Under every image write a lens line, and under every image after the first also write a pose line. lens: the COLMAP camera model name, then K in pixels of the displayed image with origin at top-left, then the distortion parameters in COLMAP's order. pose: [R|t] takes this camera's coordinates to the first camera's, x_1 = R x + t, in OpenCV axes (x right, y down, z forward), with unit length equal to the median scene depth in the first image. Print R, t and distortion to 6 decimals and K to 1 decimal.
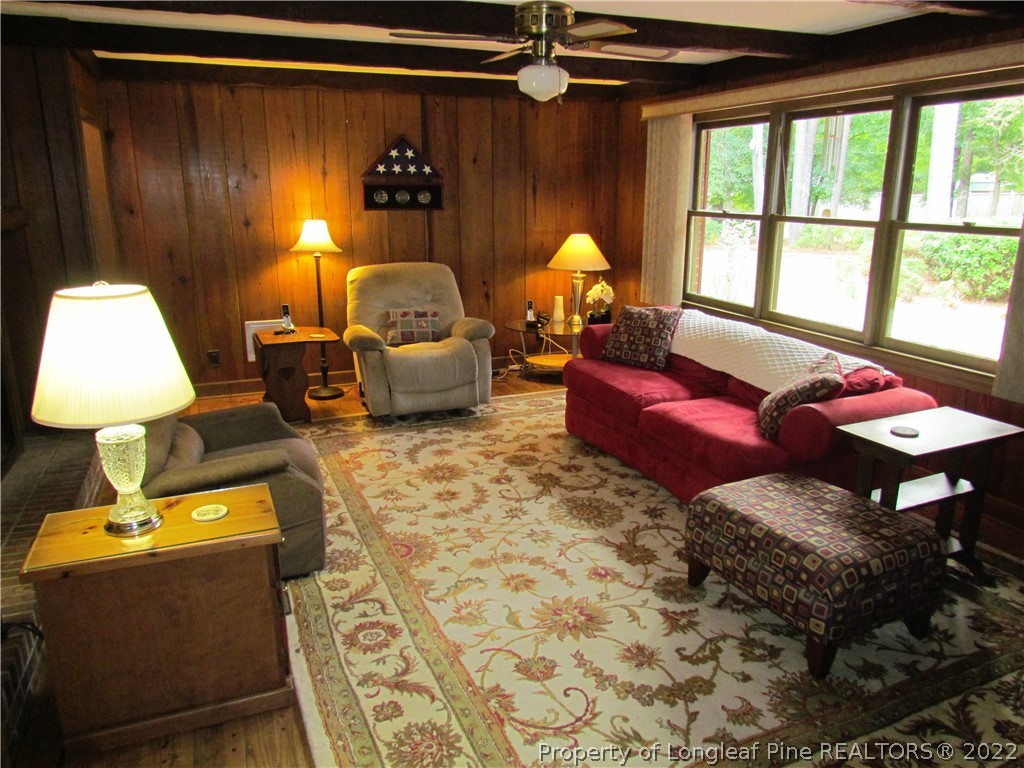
lens RADIAL K [[743.9, 0, 520.4], [0, 743.9, 387.2], [0, 0, 1]] dist [-0.004989, -0.000335]
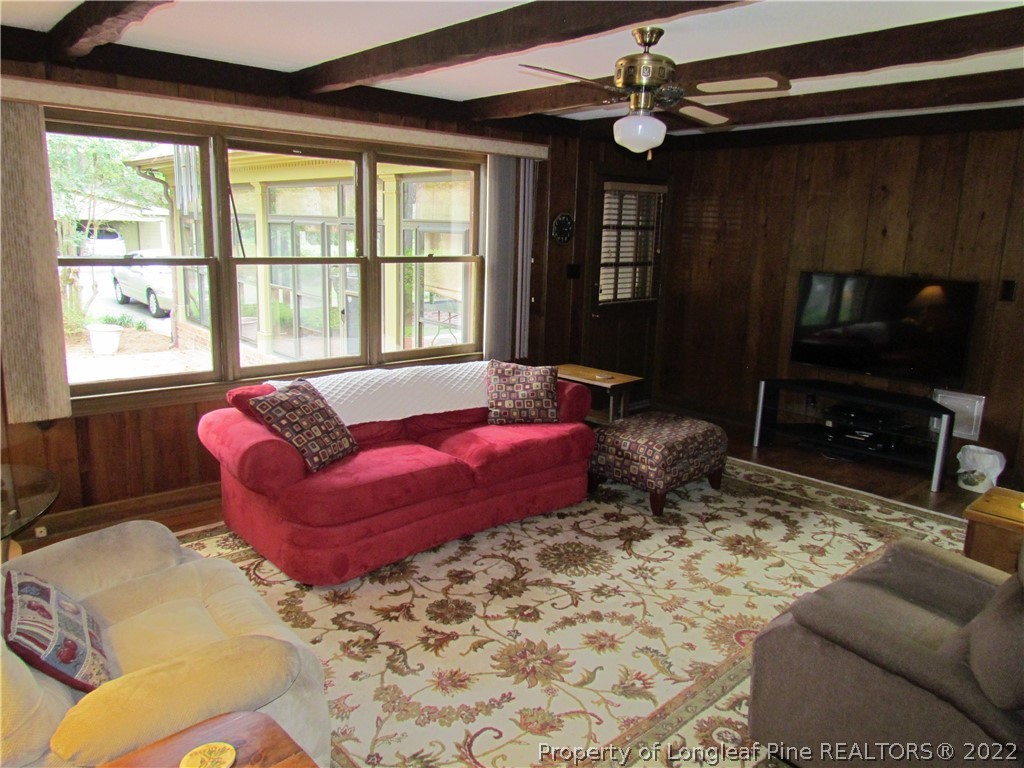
lens RADIAL K [[734.0, 0, 512.0], [0, 734.0, 384.0], [0, 0, 1]] dist [-0.025831, -0.000226]
pose [[-0.336637, -0.206004, 0.918824, -0.600430], [0.219378, 0.931767, 0.289281, -0.285879], [-0.915723, 0.298952, -0.268475, 1.036868]]
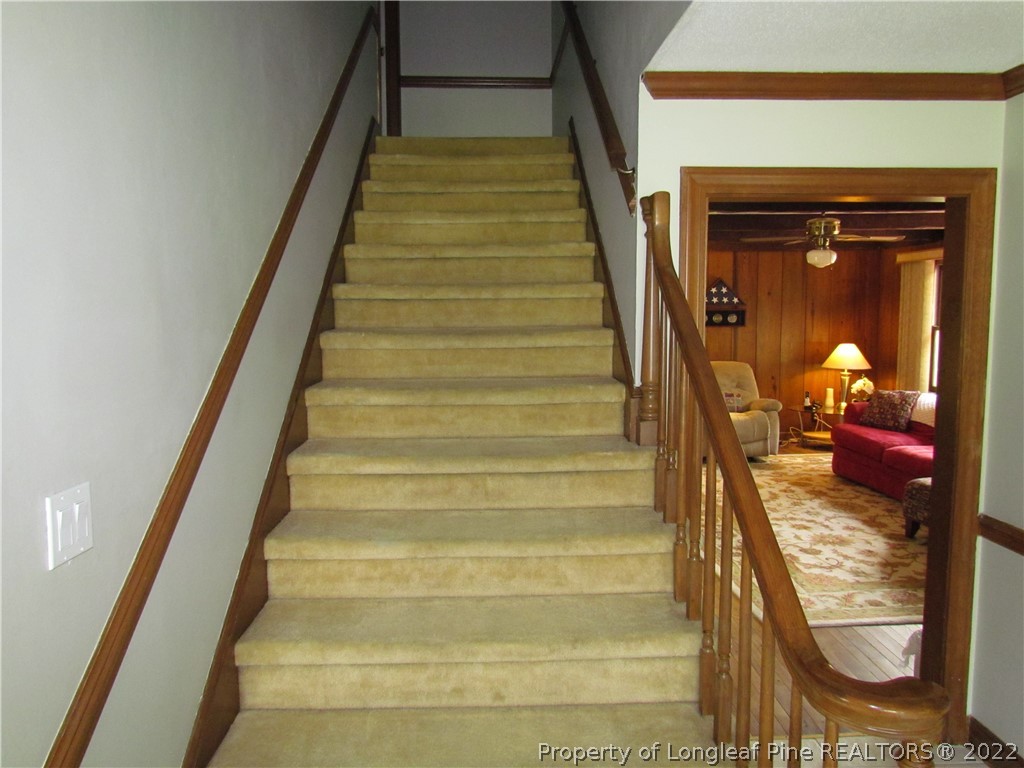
lens RADIAL K [[743.9, 0, 520.4], [0, 743.9, 387.2], [0, 0, 1]] dist [-0.004989, -0.000335]
pose [[0.939303, 0.026093, -0.342095, -0.021417], [-0.080022, 0.986265, -0.144495, 0.163505], [0.333626, 0.163100, 0.928489, -0.632337]]
